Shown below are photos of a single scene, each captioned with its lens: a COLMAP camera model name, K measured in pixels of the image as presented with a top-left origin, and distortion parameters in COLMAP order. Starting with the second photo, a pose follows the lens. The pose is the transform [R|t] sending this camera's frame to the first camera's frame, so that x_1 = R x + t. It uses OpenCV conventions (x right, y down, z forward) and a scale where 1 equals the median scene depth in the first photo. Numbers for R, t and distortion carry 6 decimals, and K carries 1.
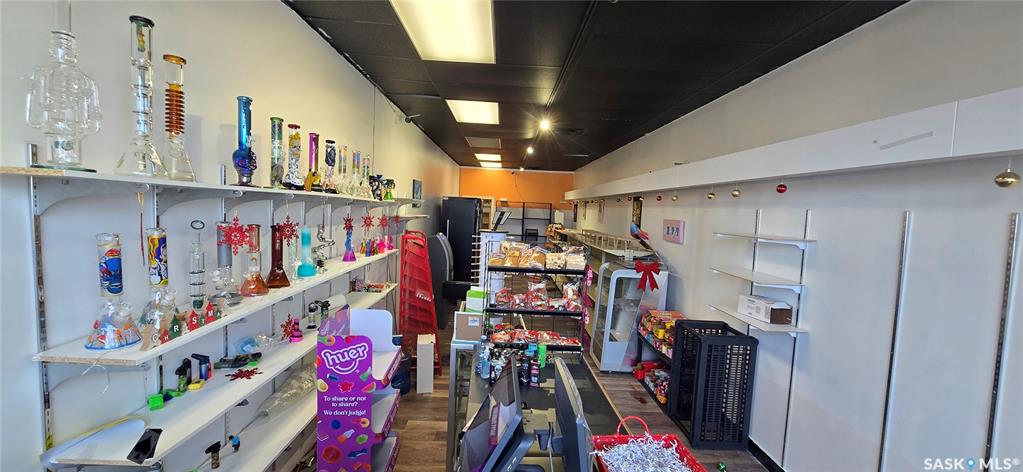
lens RADIAL K [[425.6, 0, 510.6], [0, 425.6, 237.5], [0, 0, 1]] dist [-0.001708, 0.000780]
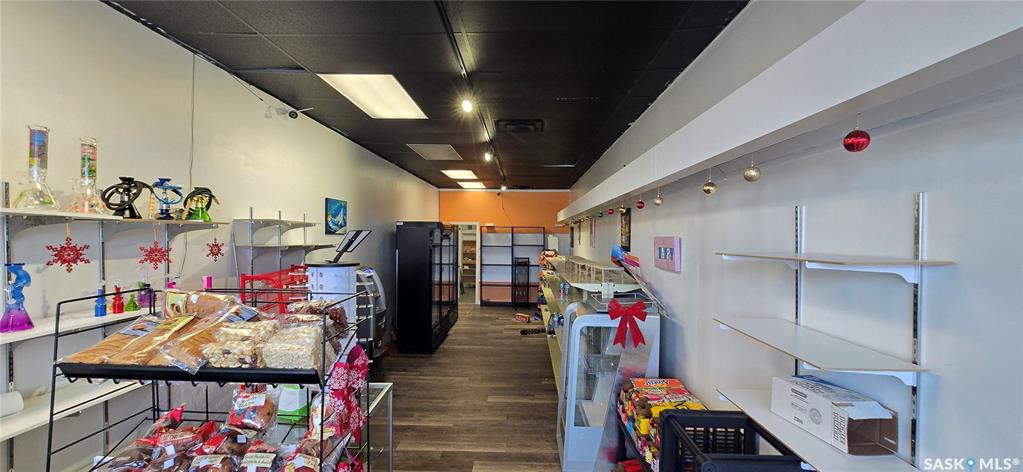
lens RADIAL K [[425.6, 0, 517.0], [0, 425.6, 240.5], [0, 0, 1]] dist [-0.001708, 0.000780]
pose [[0.998257, -0.036781, -0.046148, 0.265114], [0.033847, 0.997451, -0.062811, -0.001839], [0.048341, 0.061139, 0.996958, 0.475359]]
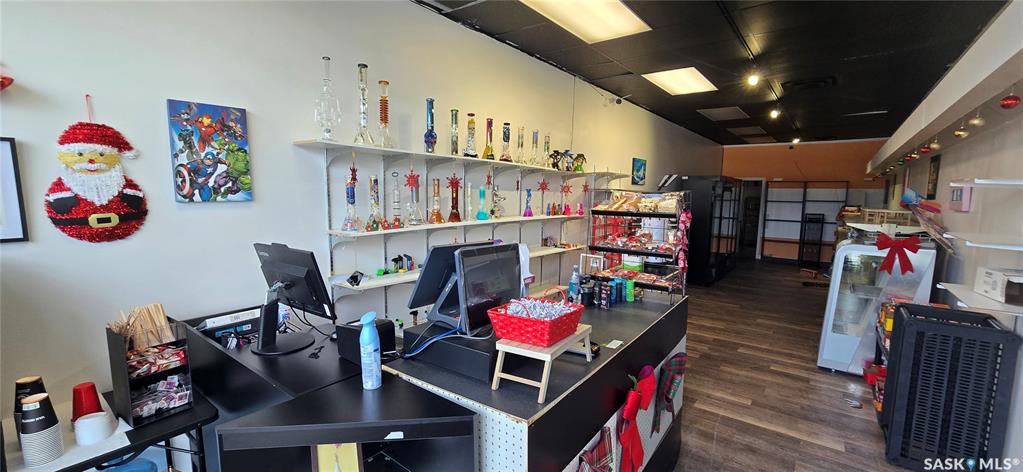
lens RADIAL K [[425.6, 0, 504.3], [0, 425.6, 241.1], [0, 0, 1]] dist [-0.001708, 0.000780]
pose [[0.769650, 0.038095, -0.637328, 0.375882], [-0.027694, 0.999271, 0.026285, 0.093886], [0.637865, -0.002580, 0.770144, -0.039629]]
